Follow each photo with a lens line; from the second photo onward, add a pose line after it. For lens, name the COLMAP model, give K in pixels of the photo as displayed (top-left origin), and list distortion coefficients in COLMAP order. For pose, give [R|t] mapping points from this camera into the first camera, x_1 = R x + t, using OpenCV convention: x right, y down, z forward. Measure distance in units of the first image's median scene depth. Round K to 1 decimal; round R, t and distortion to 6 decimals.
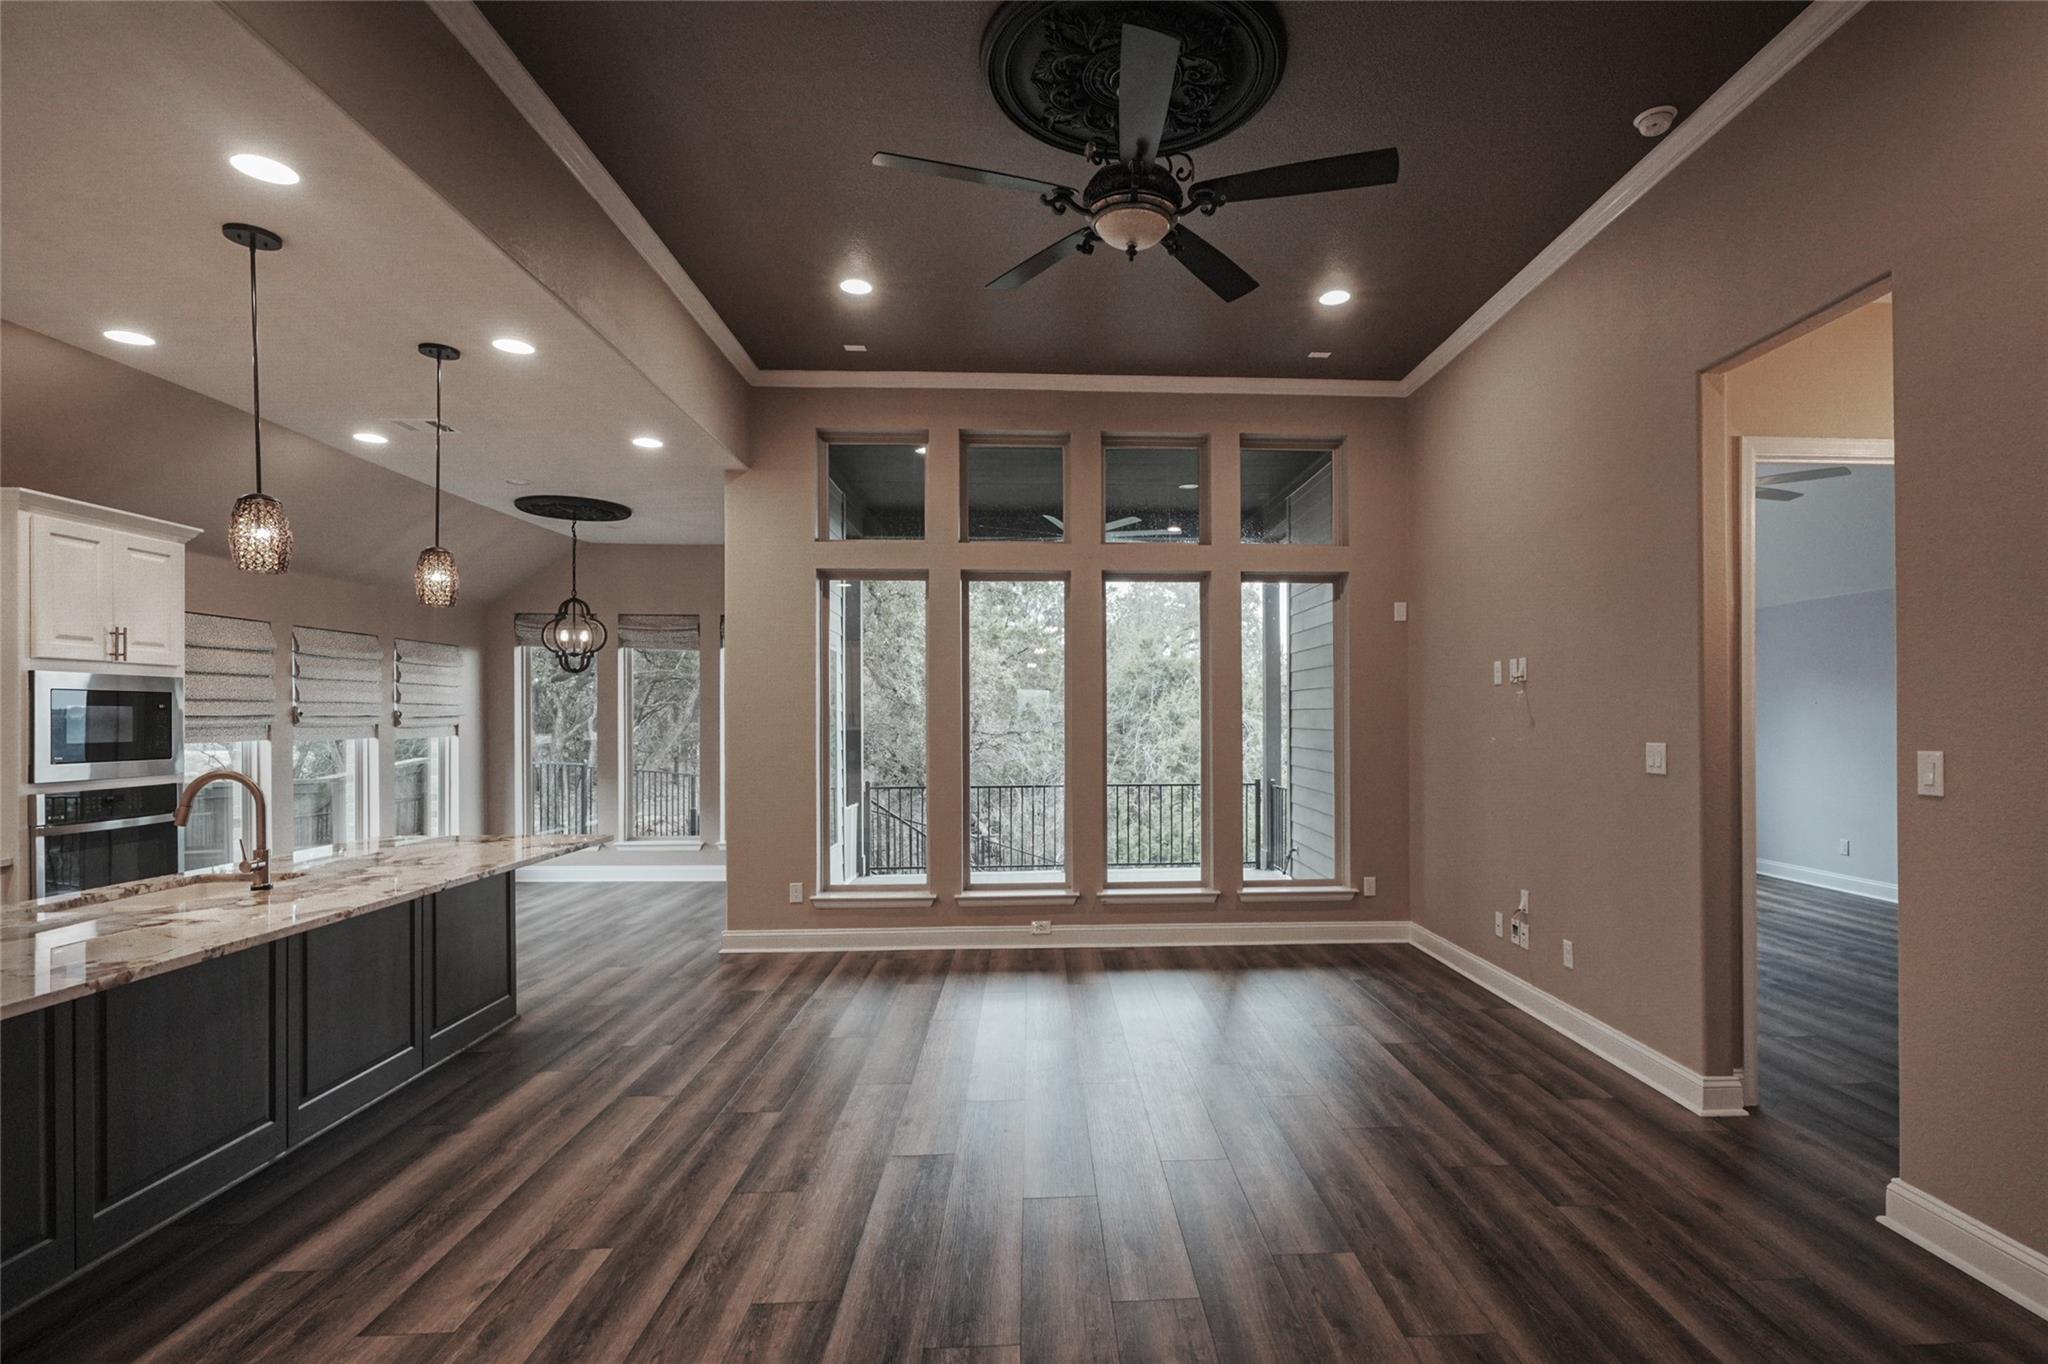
lens RADIAL K [[954.9, 0, 1024.0], [0, 954.9, 701.1], [0, 0, 1]] dist [0.000098, -0.000313]
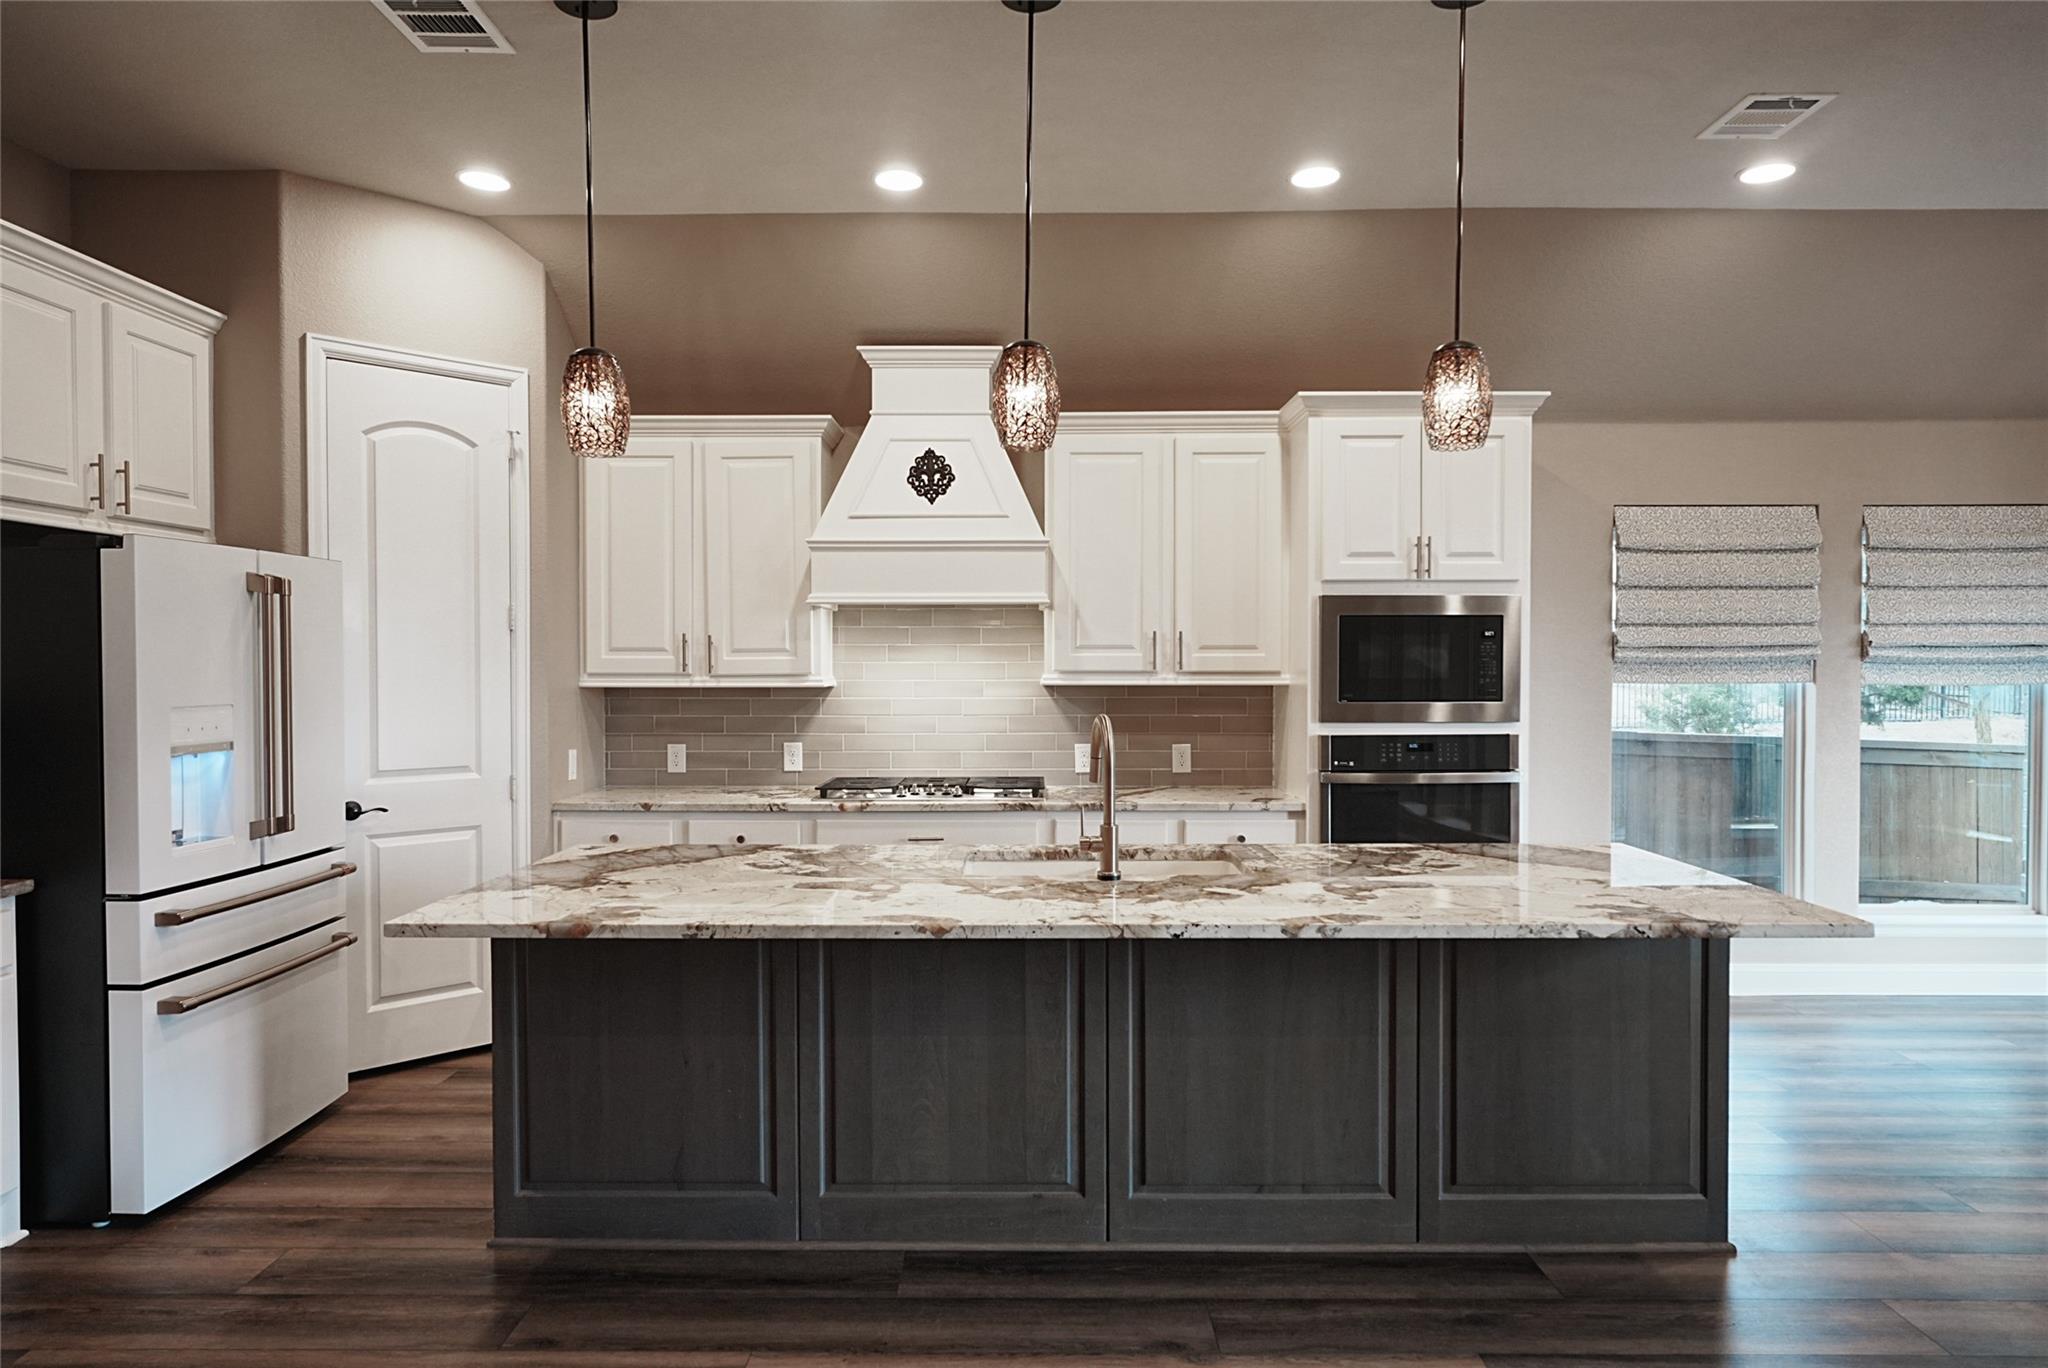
lens RADIAL K [[1220.8, 0, 1024.0], [0, 1220.8, 690.7], [0, 0, 1]] dist [0.001323, -0.000774]
pose [[0.006857, 0.029455, -0.999543, 0.088232], [0.017426, 0.999411, 0.029570, 0.016090], [0.999825, -0.017621, 0.006340, 0.610303]]
